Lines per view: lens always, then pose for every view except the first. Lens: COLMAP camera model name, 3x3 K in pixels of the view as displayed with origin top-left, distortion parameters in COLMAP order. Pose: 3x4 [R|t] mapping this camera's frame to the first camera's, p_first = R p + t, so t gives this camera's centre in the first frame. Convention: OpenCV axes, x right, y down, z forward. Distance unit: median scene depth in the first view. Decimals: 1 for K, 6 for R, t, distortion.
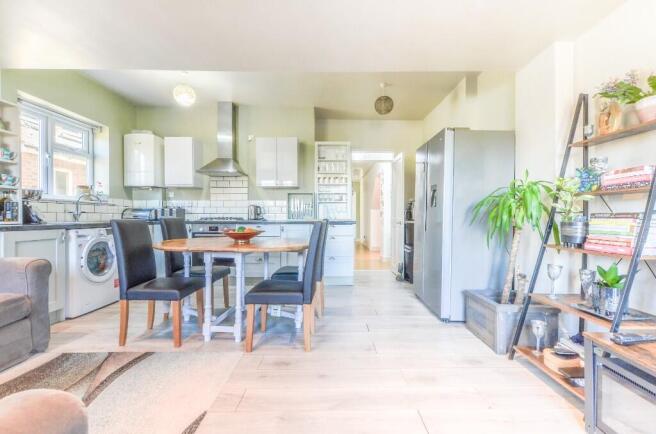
lens RADIAL K [[286.7, 0, 330.5], [0, 286.7, 217.9], [0, 0, 1]] dist [0.010270, -0.003606]
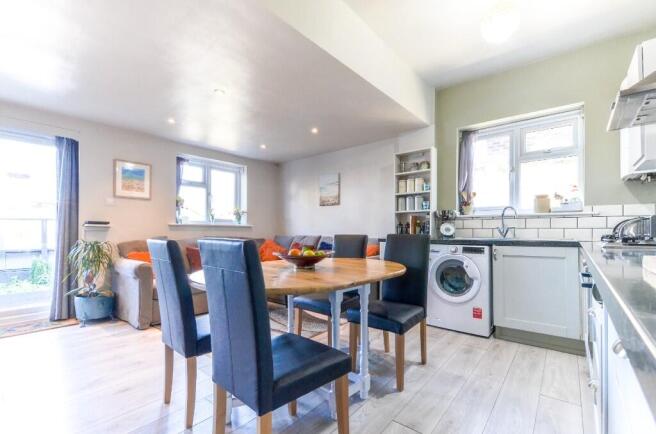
lens RADIAL K [[286.7, 0, 335.5], [0, 286.7, 229.3], [0, 0, 1]] dist [0.010270, -0.003606]
pose [[-0.637573, -0.008587, -0.770342, 0.152453], [-0.008204, 0.999957, -0.004357, -0.007611], [0.770346, 0.003541, -0.637616, 1.207073]]
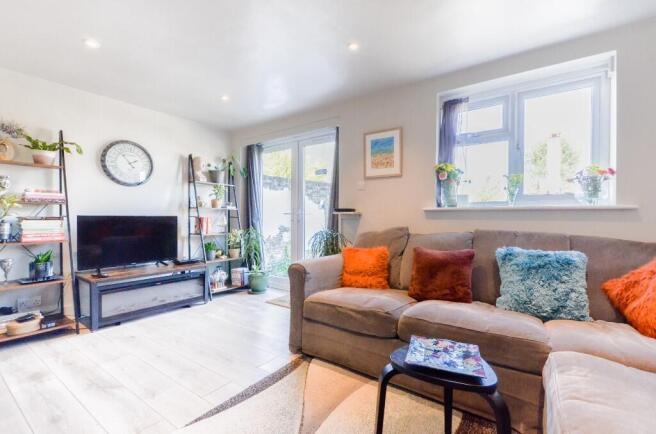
lens RADIAL K [[286.7, 0, 328.2], [0, 286.7, 219.7], [0, 0, 1]] dist [0.010270, -0.003606]
pose [[-0.820392, -0.009792, 0.571718, -0.608363], [-0.001121, 0.999879, 0.015517, -0.011856], [-0.571801, 0.012089, -0.820303, 0.668130]]
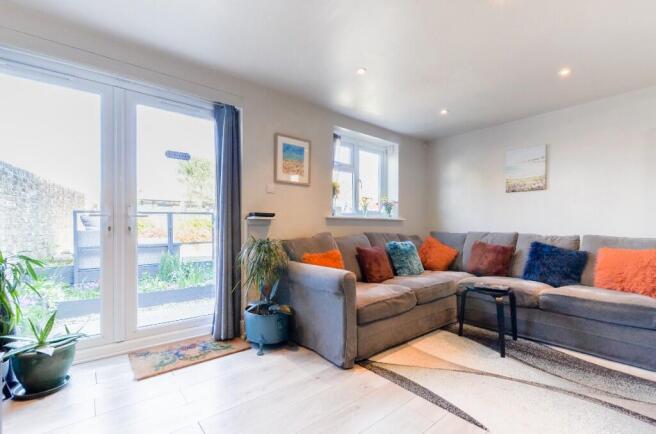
lens RADIAL K [[286.7, 0, 344.6], [0, 286.7, 231.0], [0, 0, 1]] dist [0.010270, -0.003606]
pose [[-0.760601, 0.006230, -0.649189, 0.246153], [-0.010673, 0.999699, 0.022099, -0.003837], [0.649131, 0.023737, -0.760306, 0.628918]]
